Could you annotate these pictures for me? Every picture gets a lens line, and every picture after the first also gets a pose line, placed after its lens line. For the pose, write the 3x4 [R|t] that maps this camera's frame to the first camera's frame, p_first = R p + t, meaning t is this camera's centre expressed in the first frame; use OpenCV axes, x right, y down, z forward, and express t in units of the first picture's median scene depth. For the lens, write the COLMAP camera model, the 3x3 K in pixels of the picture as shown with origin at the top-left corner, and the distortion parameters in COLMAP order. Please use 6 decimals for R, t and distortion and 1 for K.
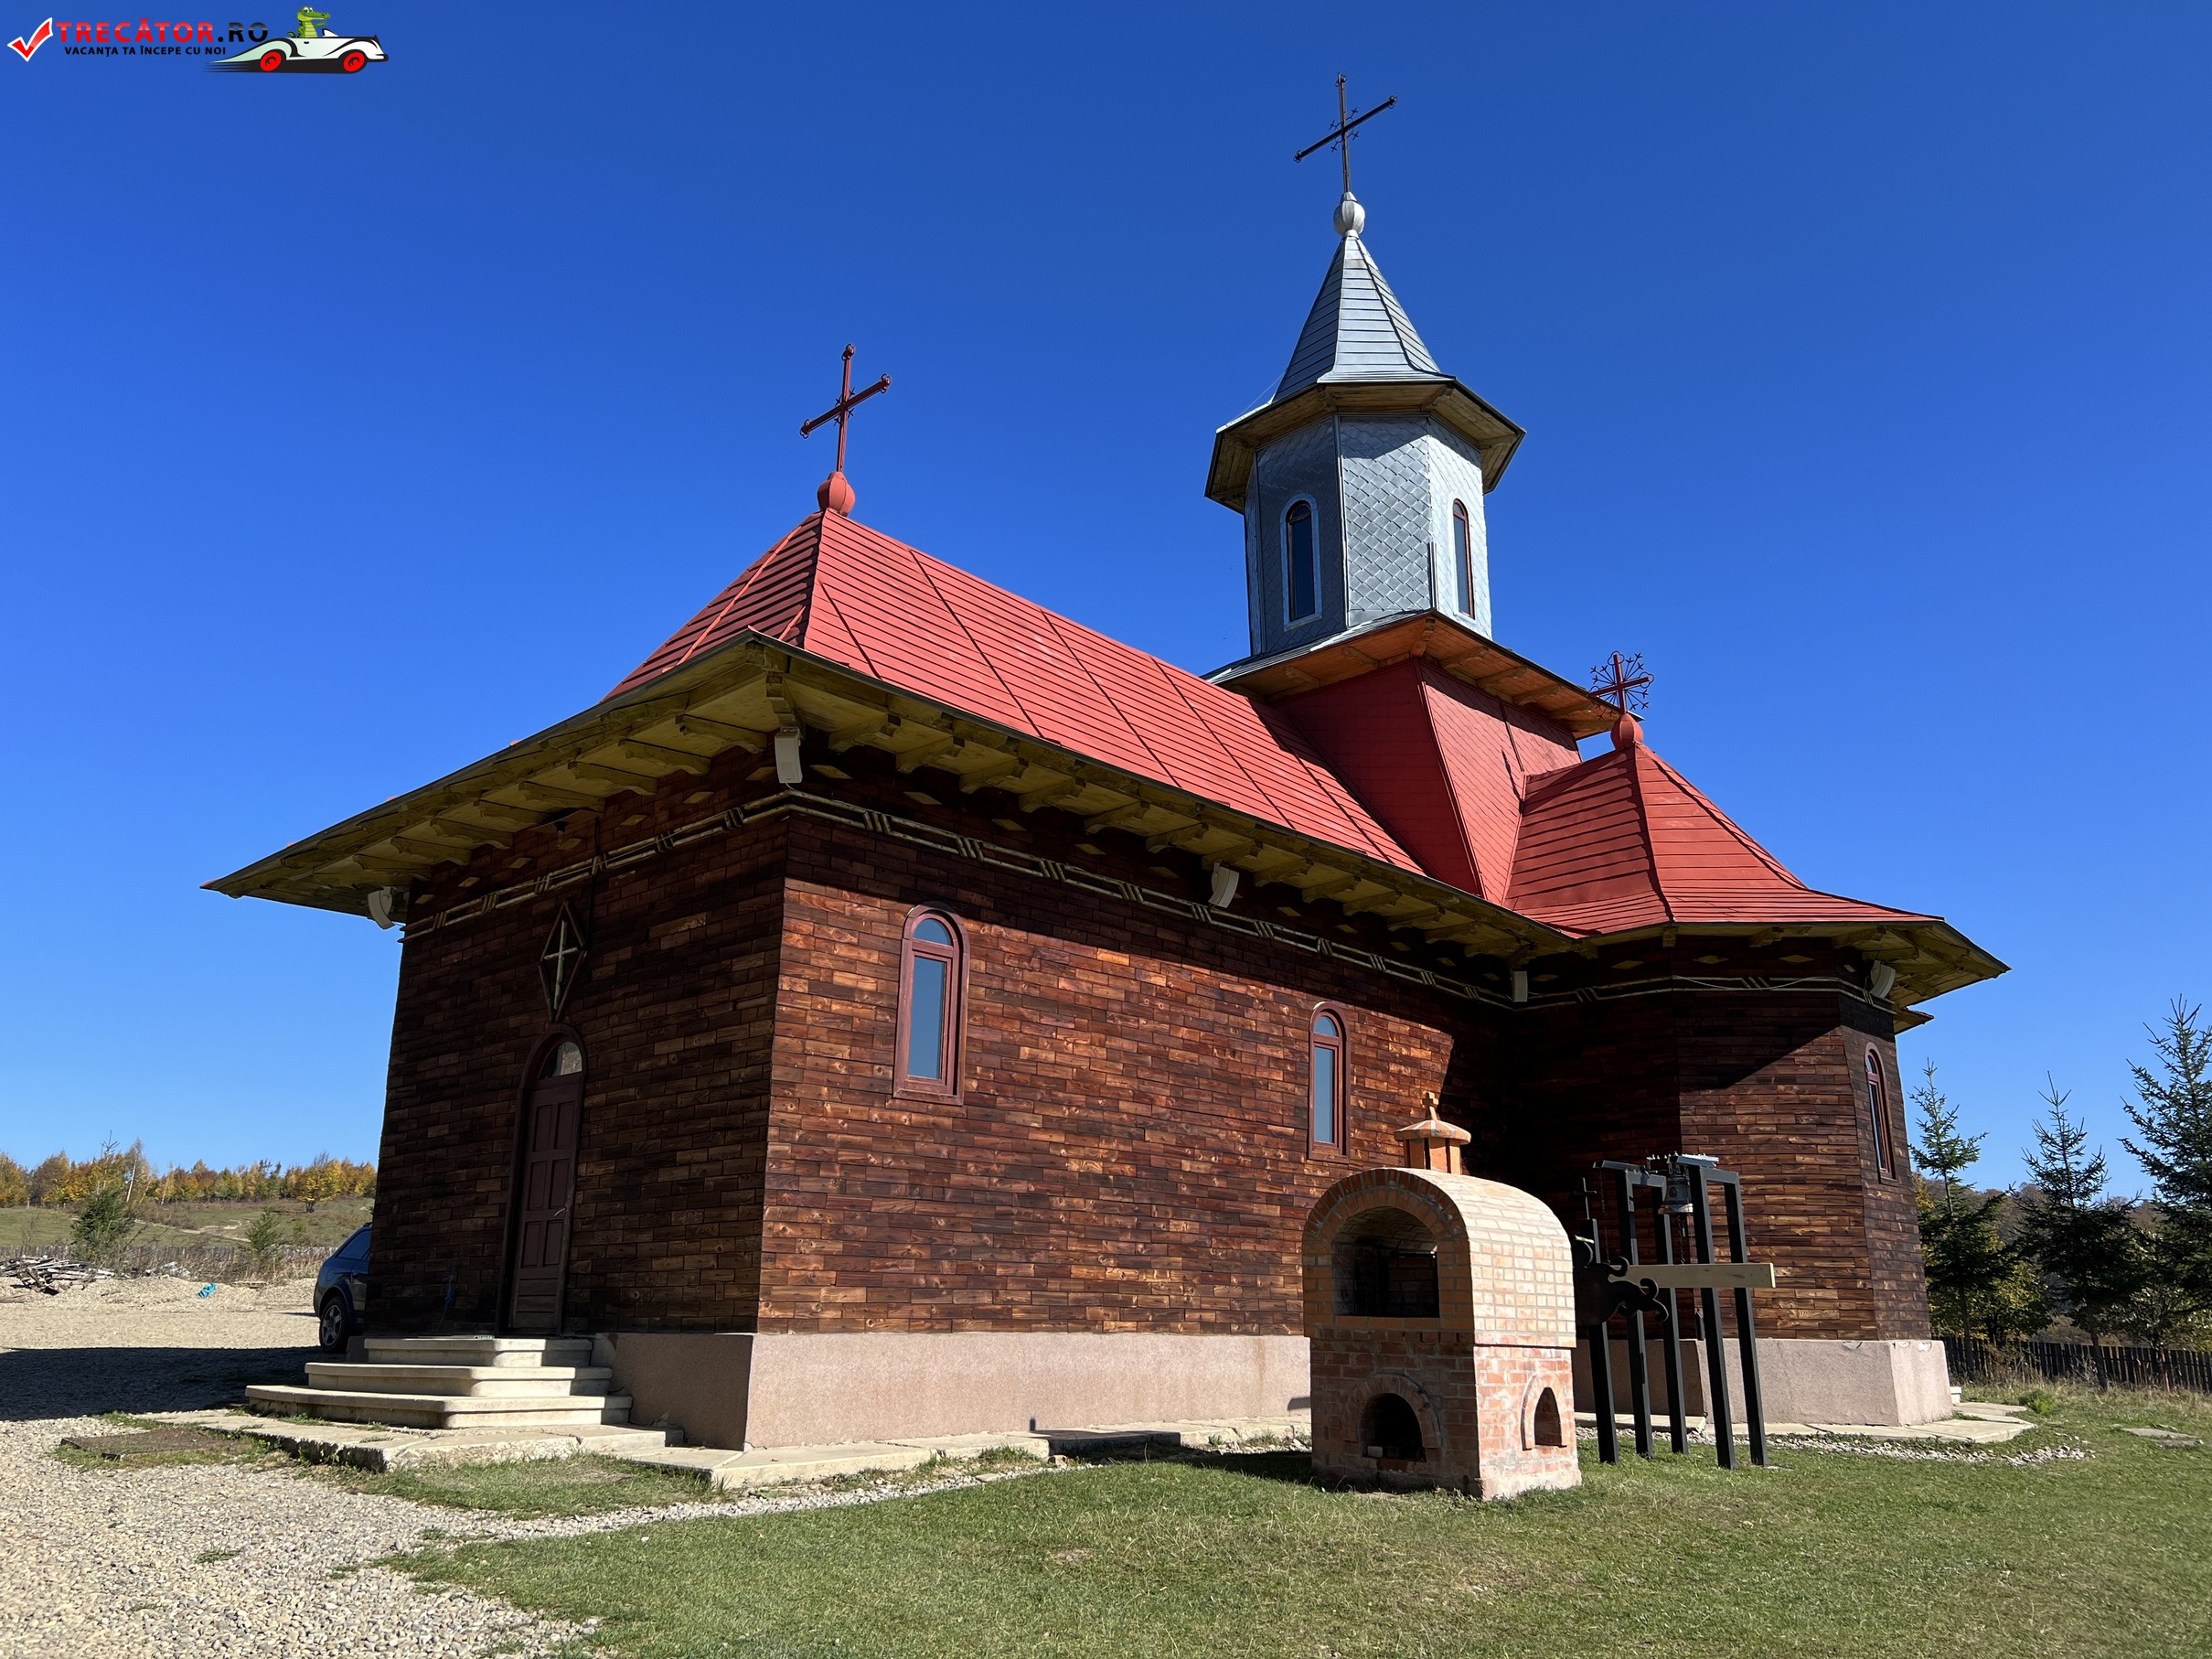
lens RADIAL K [[1672.3, 0, 1099.4], [0, 1672.3, 838.7], [0, 0, 1]] dist [0.060570, -0.068056]
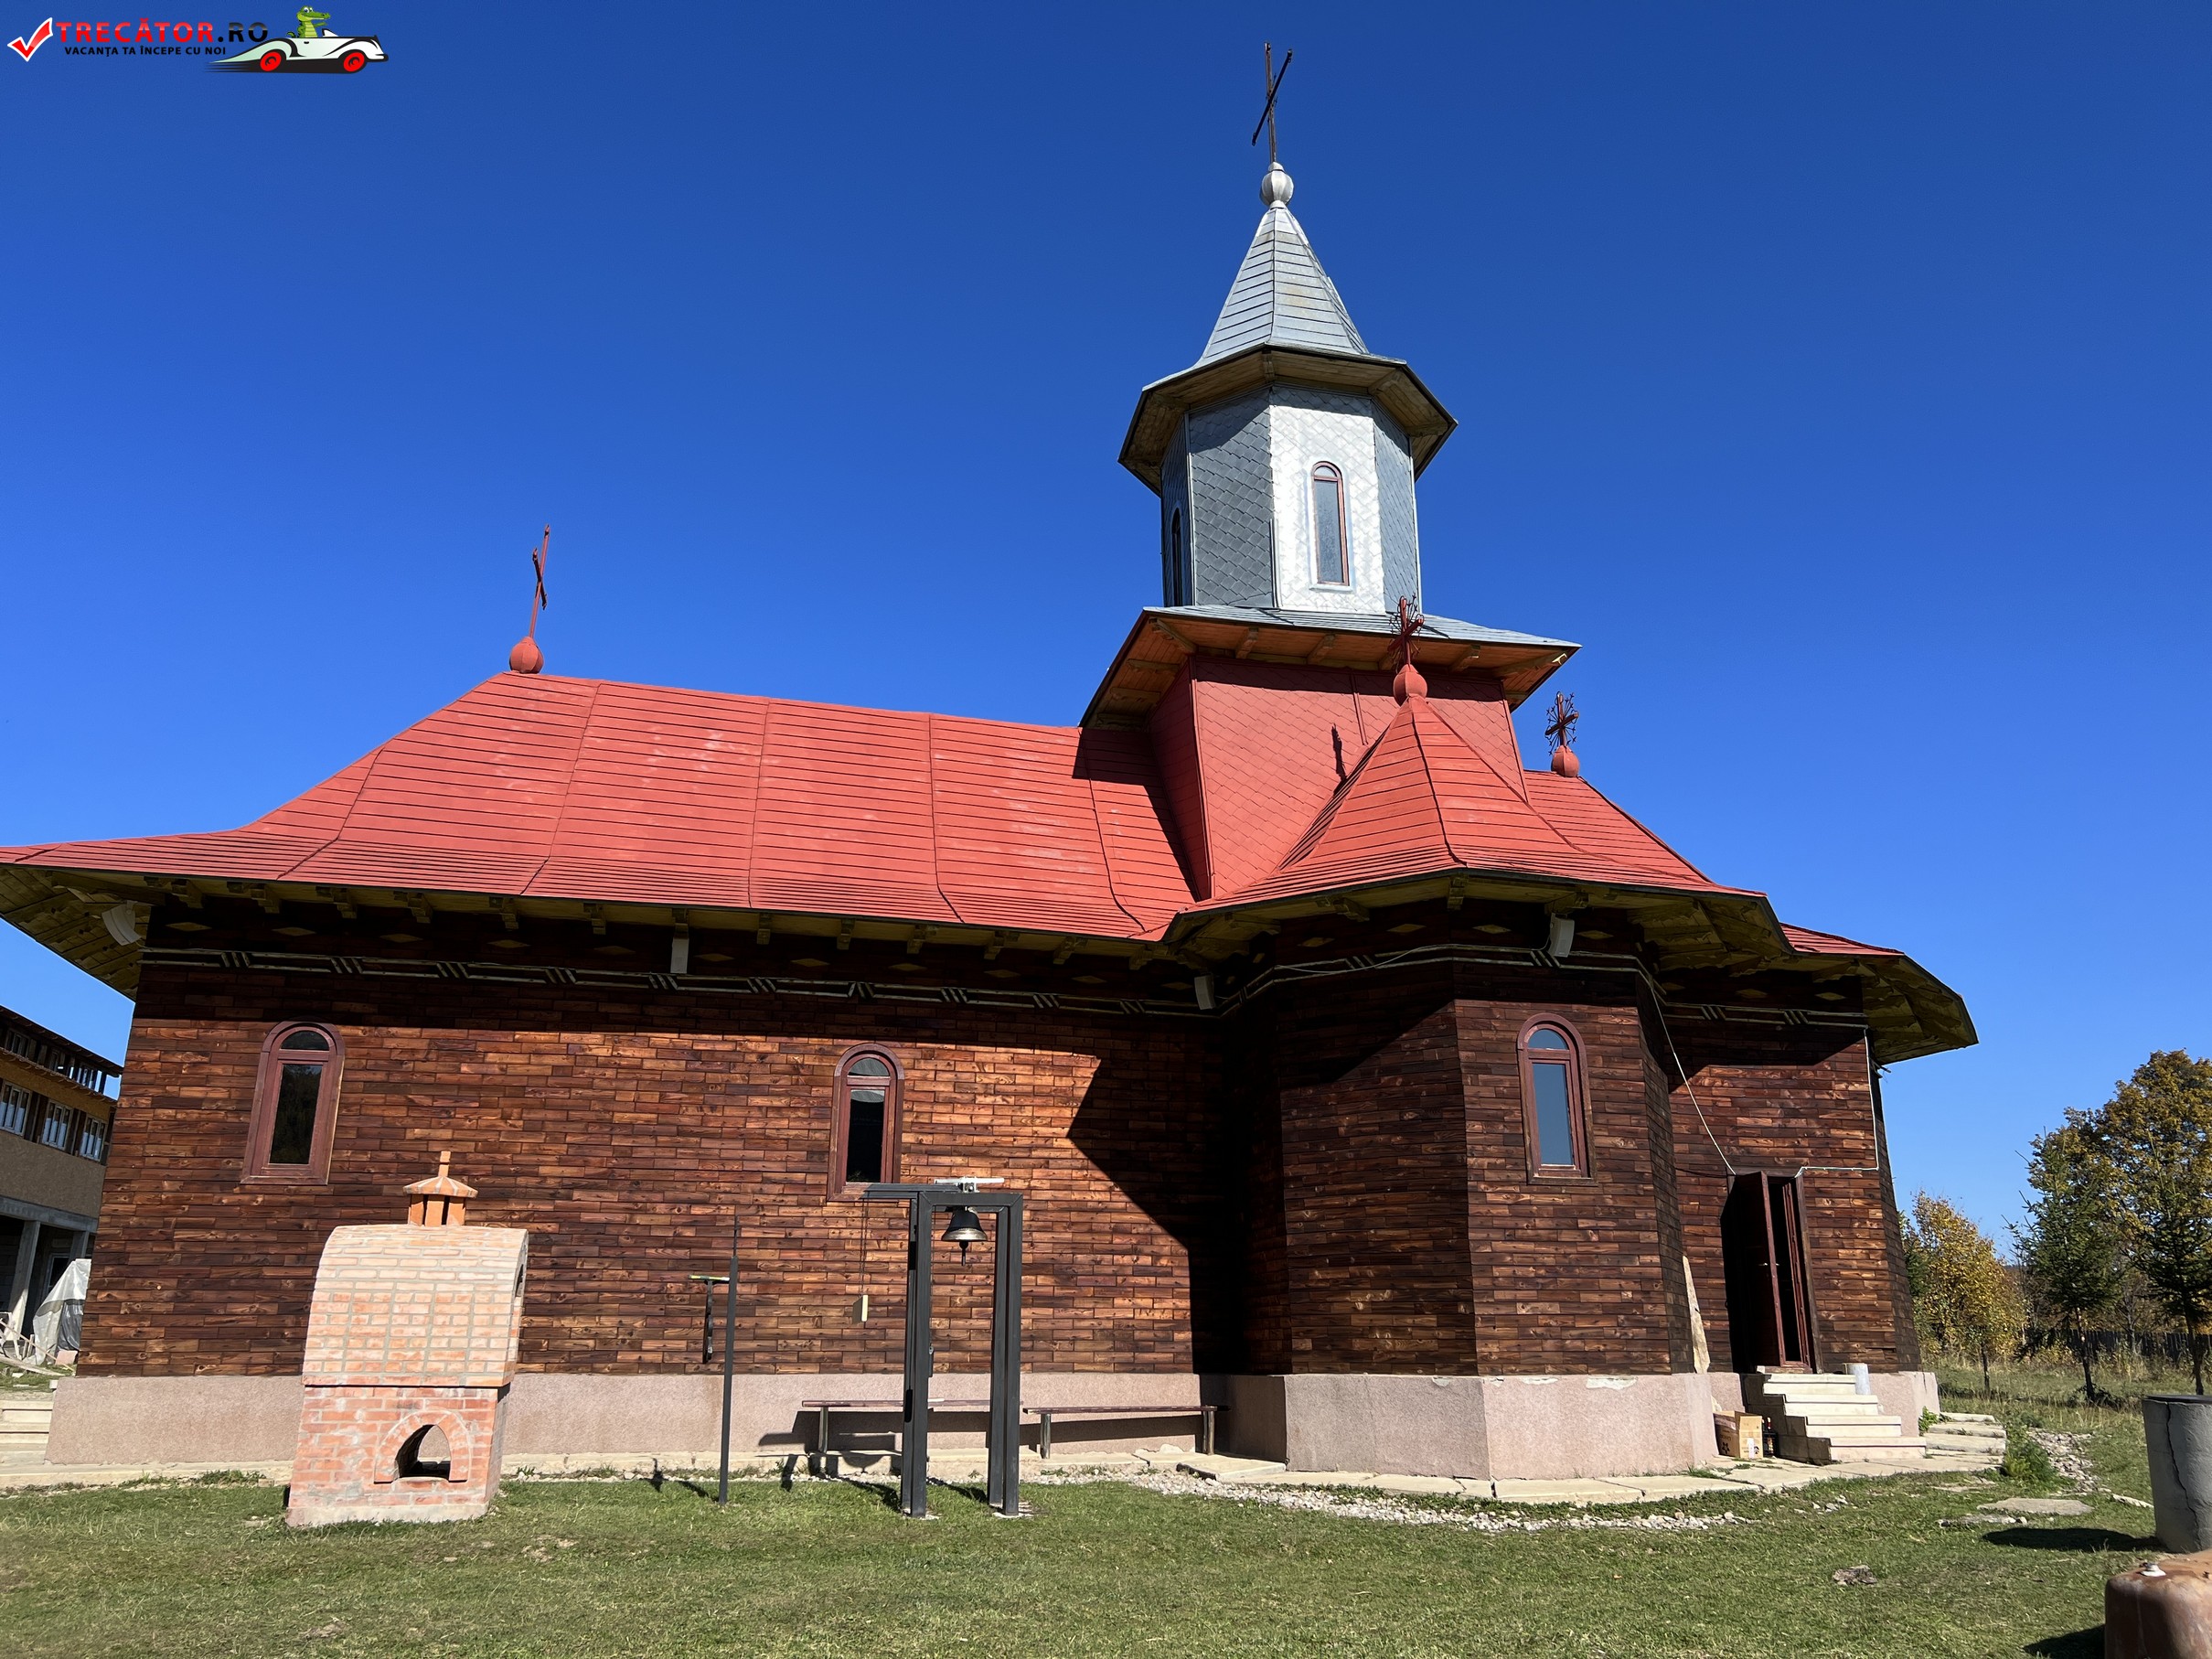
lens RADIAL K [[1672.3, 0, 1094.1], [0, 1672.3, 824.0], [0, 0, 1]] dist [0.060570, -0.068056]
pose [[0.836486, -0.170690, -0.520726, 0.862256], [0.156595, 0.985082, -0.071351, 0.064218], [0.525137, -0.021859, 0.850737, 0.220314]]
